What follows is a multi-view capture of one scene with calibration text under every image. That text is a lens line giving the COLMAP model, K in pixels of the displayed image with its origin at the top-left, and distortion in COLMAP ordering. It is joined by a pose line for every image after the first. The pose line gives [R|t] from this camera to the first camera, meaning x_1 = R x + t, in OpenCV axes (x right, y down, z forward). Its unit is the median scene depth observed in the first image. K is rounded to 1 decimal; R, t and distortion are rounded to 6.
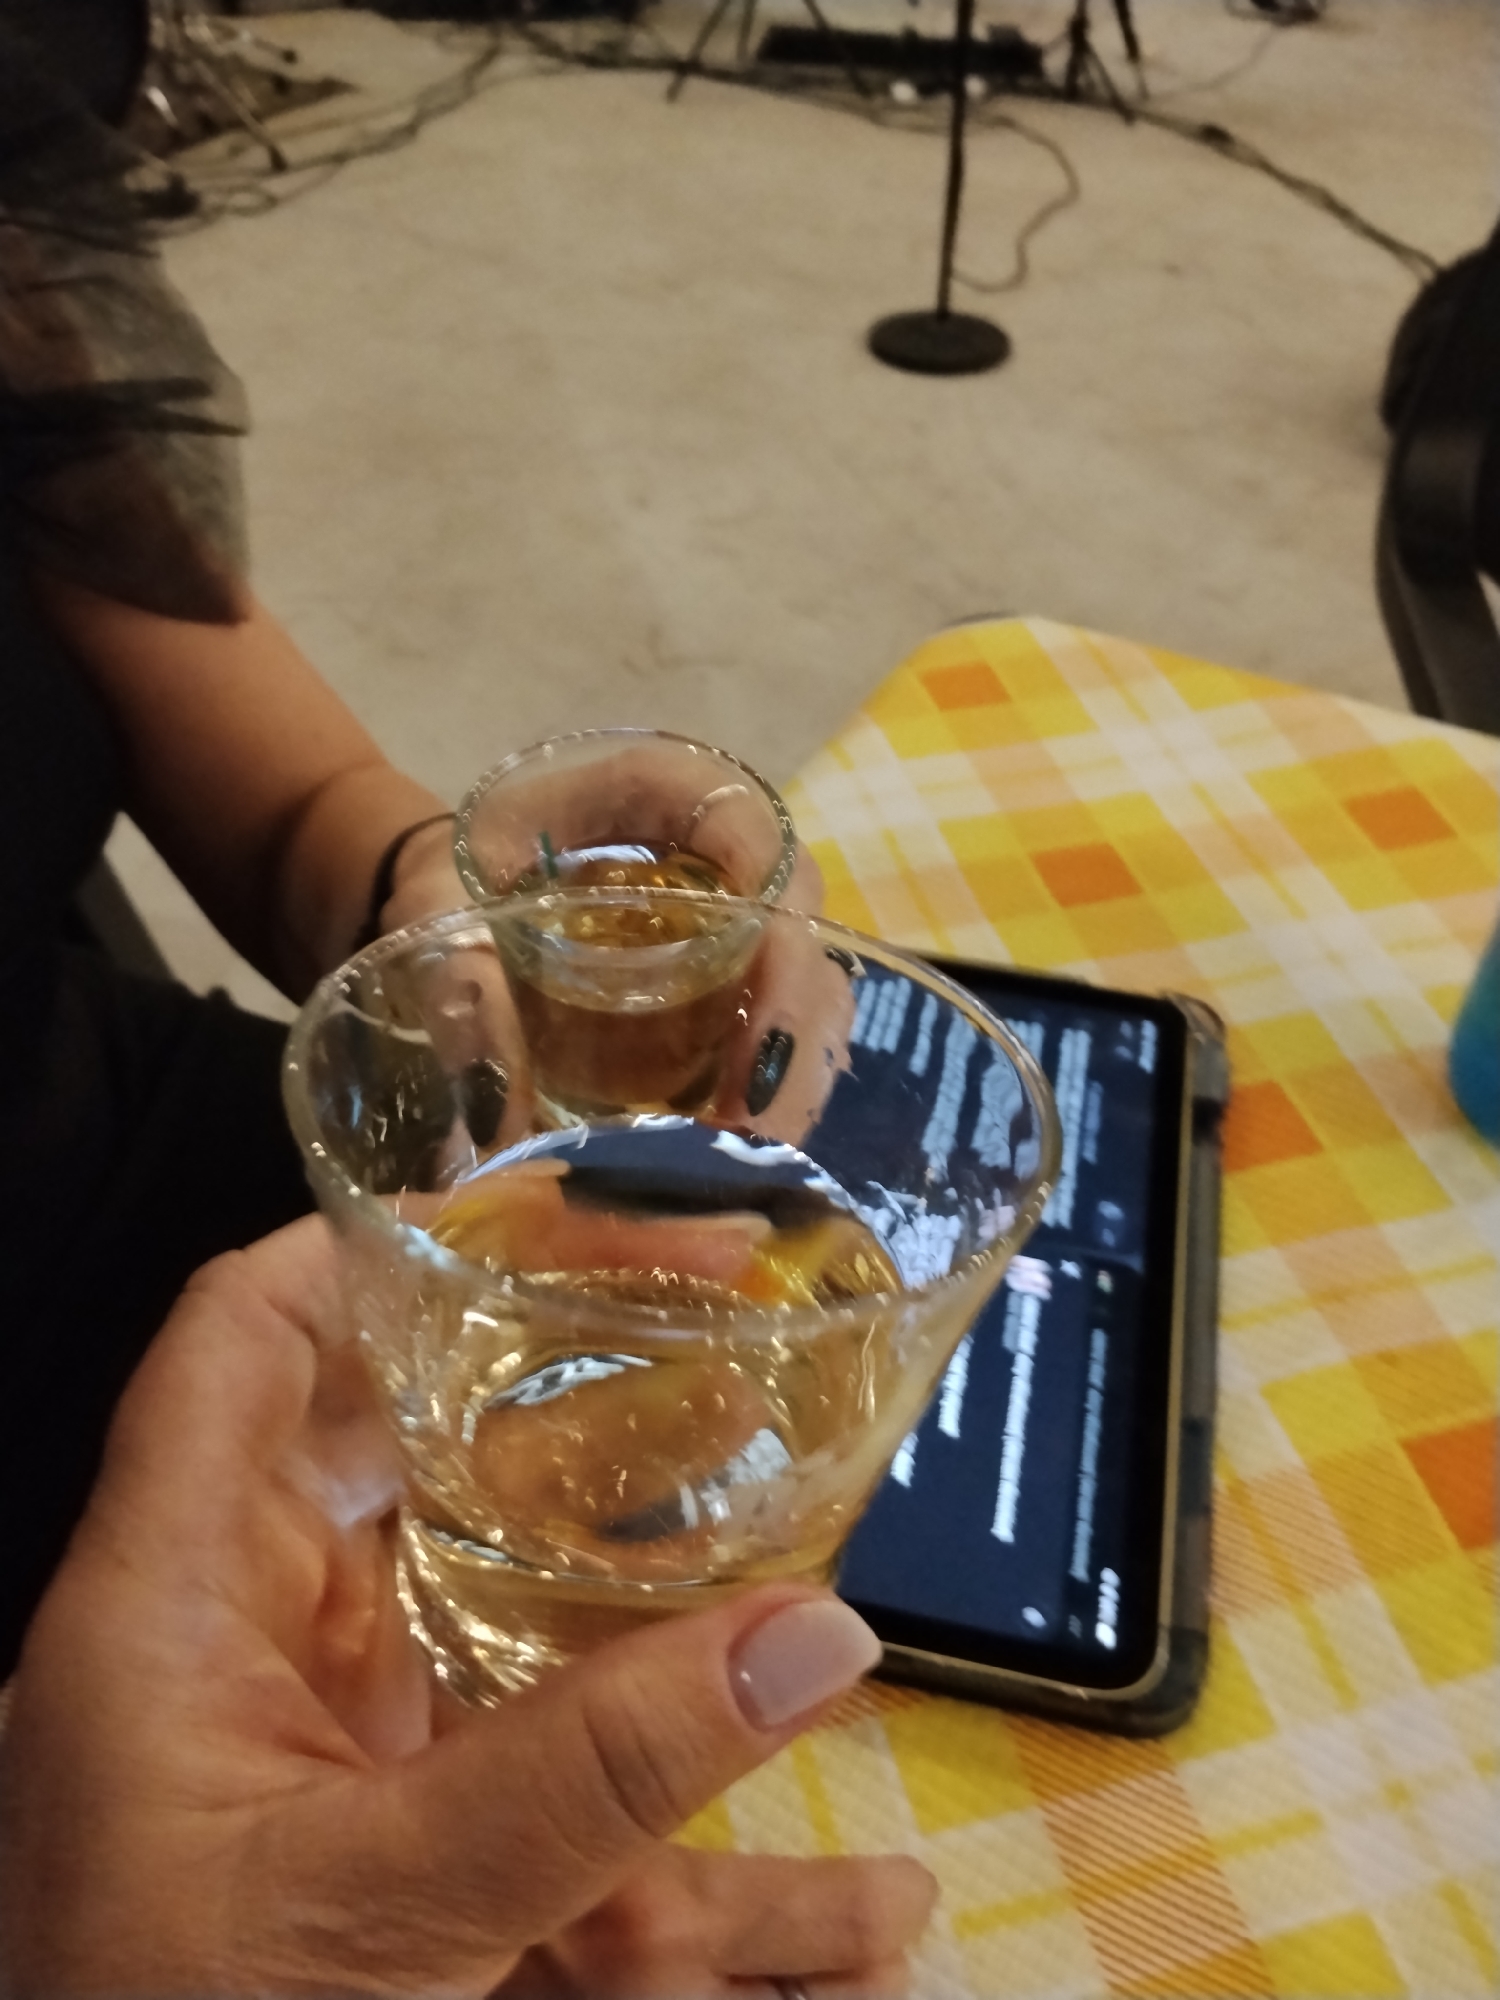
lens RADIAL K [[1727.7, 0, 750.0], [0, 1727.7, 1000.0], [0, 0, 1]] dist [0.058728, -0.186407]
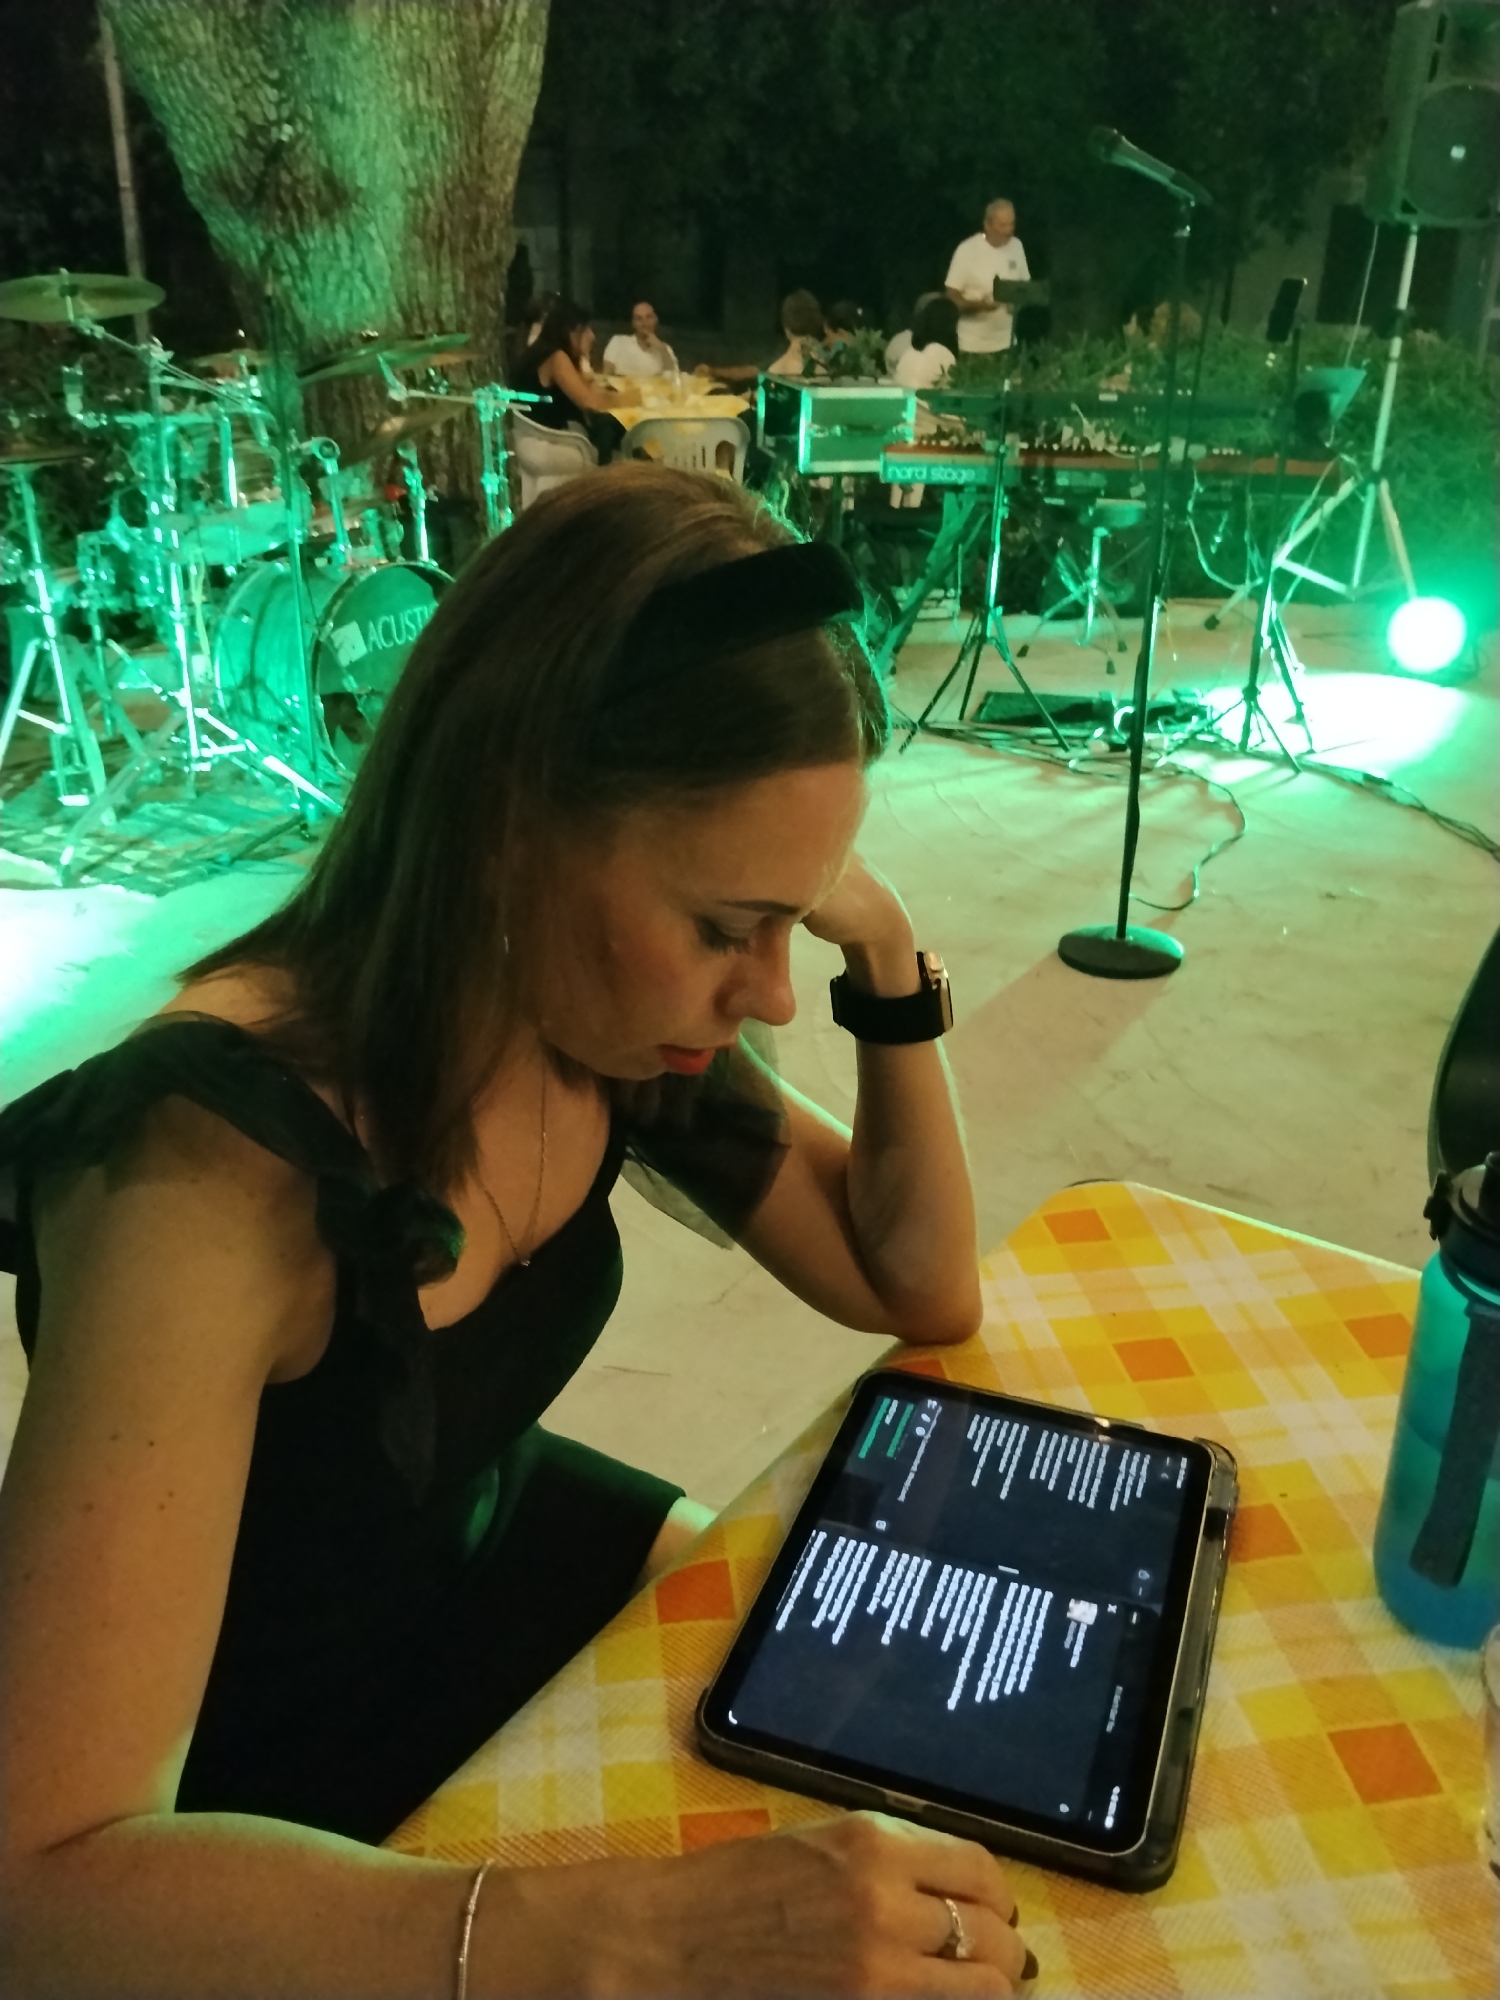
lens RADIAL K [[1677.2, 0, 750.0], [0, 1677.2, 1000.0], [0, 0, 1]] dist [0.051267, -0.163862]
pose [[0.991236, 0.035475, -0.127249, 0.031690], [-0.073792, 0.947665, -0.310622, 0.097997], [0.109570, 0.317290, 0.941977, -0.413696]]
